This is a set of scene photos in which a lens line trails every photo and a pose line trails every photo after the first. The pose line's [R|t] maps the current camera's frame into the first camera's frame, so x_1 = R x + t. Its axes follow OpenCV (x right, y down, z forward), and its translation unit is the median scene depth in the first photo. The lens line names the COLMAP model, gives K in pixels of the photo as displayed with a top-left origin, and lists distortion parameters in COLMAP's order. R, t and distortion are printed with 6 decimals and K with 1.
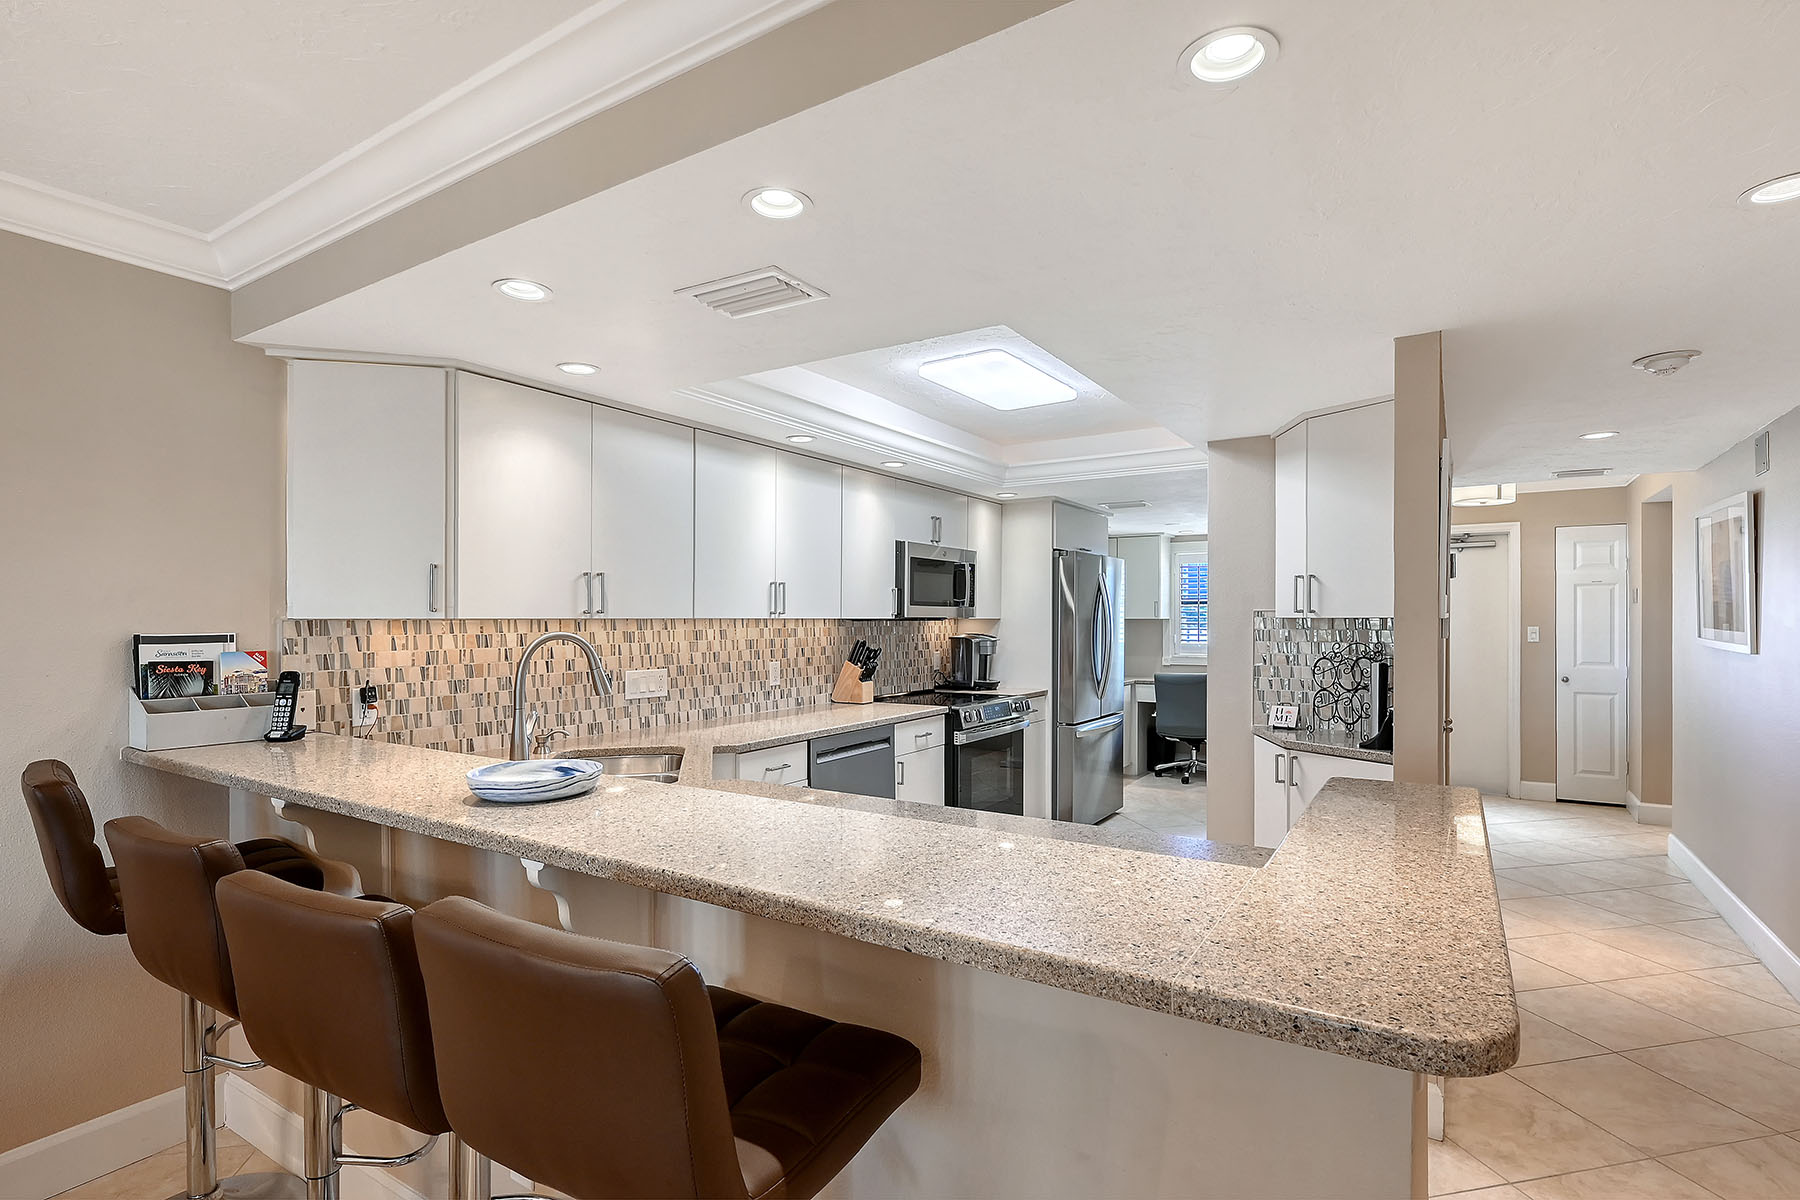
lens RADIAL K [[865.4, 0, 916.7], [0, 865.4, 613.9], [0, 0, 1]] dist [-0.000874, -0.000133]
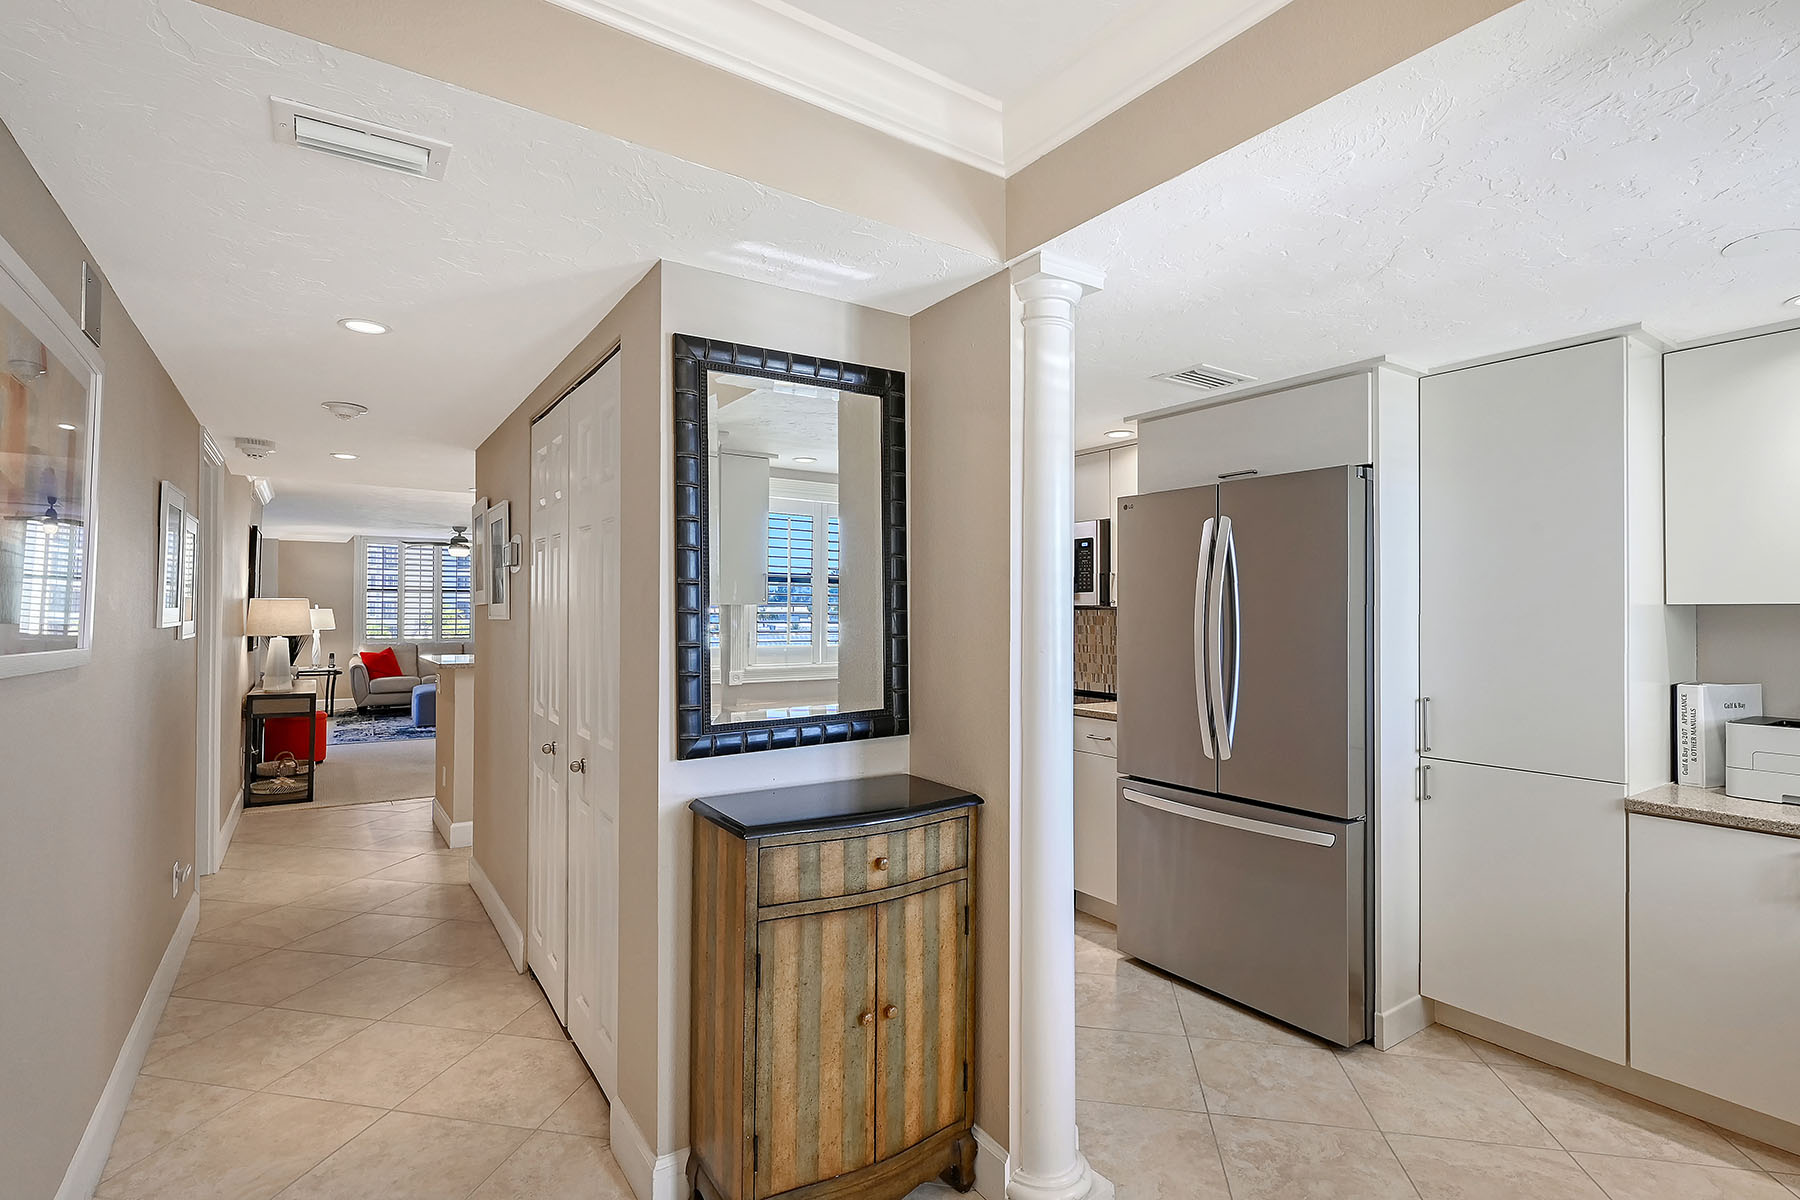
lens RADIAL K [[852.9, 0, 908.9], [0, 852.9, 605.4], [0, 0, 1]] dist [0.000332, -0.000019]
pose [[-0.396791, -0.002390, -0.917906, 1.326990], [0.008195, 0.999948, -0.006146, 0.009394], [0.917872, -0.009961, -0.396751, 1.794877]]
